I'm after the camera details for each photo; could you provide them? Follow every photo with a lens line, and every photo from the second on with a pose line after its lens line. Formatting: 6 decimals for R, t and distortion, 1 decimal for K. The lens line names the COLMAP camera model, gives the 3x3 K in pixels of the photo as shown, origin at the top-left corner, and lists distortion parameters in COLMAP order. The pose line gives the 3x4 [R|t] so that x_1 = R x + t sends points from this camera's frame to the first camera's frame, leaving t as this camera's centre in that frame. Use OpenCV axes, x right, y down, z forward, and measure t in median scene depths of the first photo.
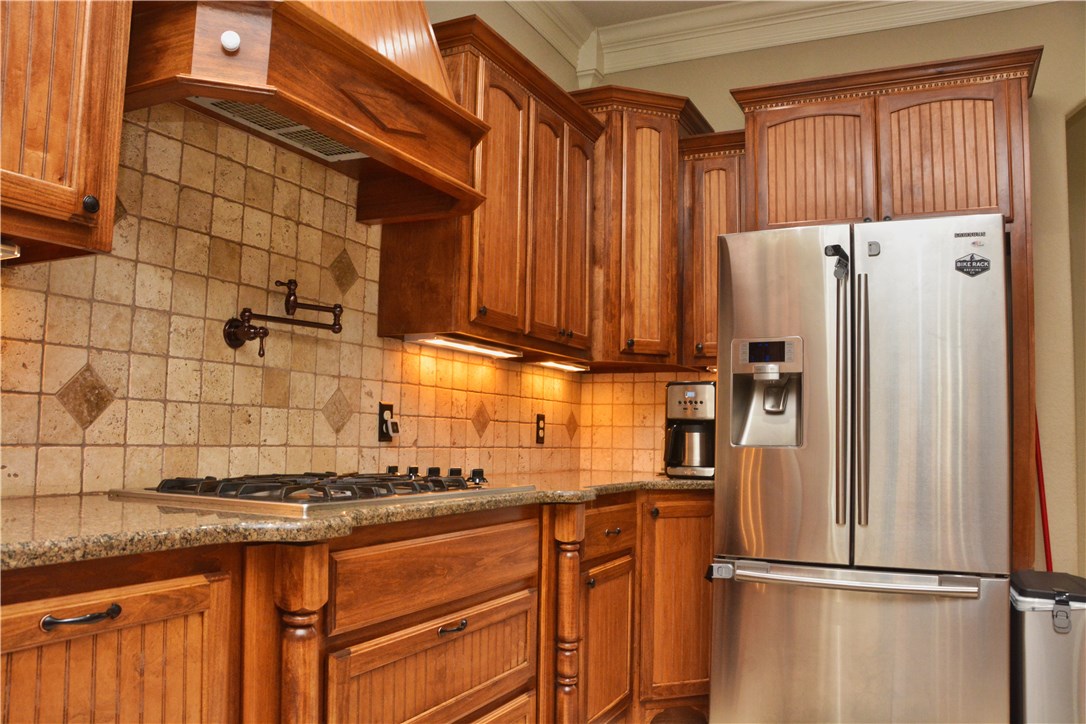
lens RADIAL K [[857.9, 0, 541.2], [0, 857.9, 370.7], [0, 0, 1]] dist [-0.159768, 0.126688]
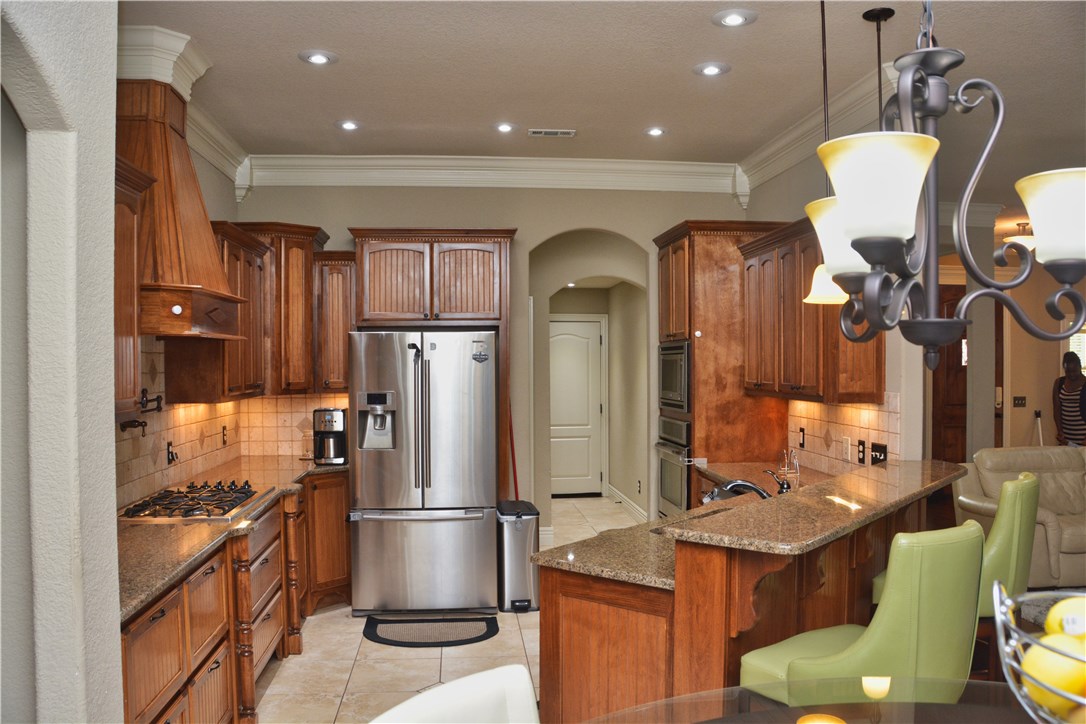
lens RADIAL K [[857.9, 0, 541.2], [0, 857.9, 370.7], [0, 0, 1]] dist [-0.159768, 0.126688]
pose [[0.848815, -0.033025, 0.527658, -0.444130], [-0.017555, 0.995736, 0.090560, -0.278698], [-0.528399, -0.086131, 0.844616, -0.822579]]
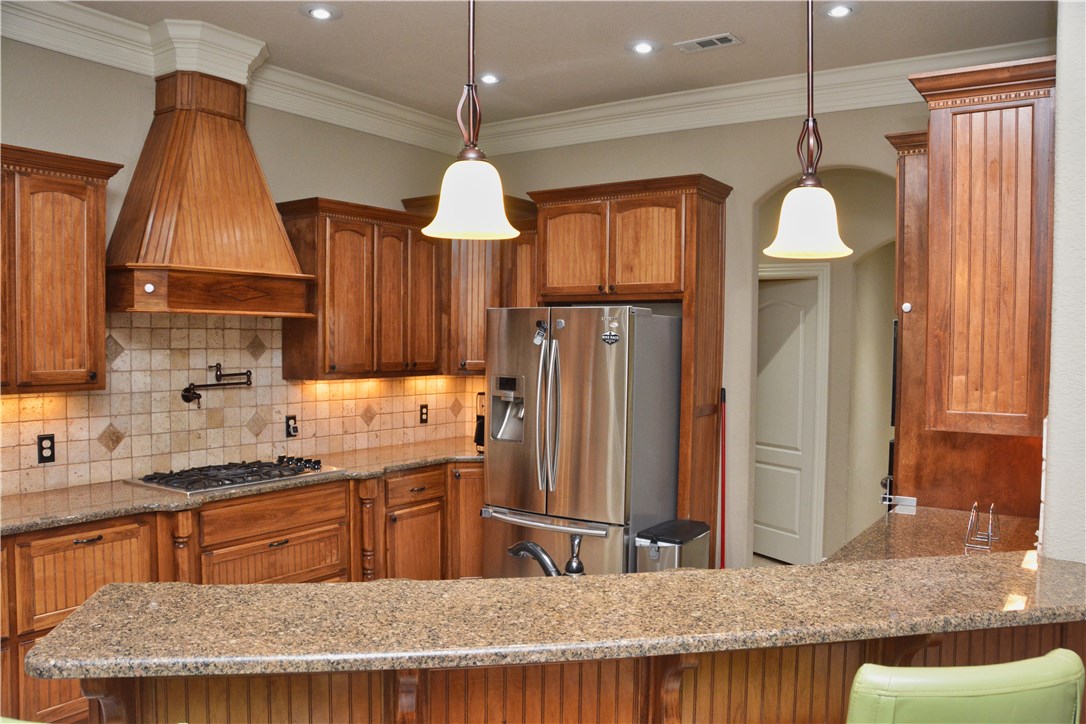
lens RADIAL K [[857.9, 0, 541.2], [0, 857.9, 370.7], [0, 0, 1]] dist [-0.159768, 0.126688]
pose [[0.988669, -0.006501, -0.149970, 0.620190], [0.023208, 0.993669, 0.109925, -0.245161], [0.148306, -0.112160, 0.982561, -0.664754]]
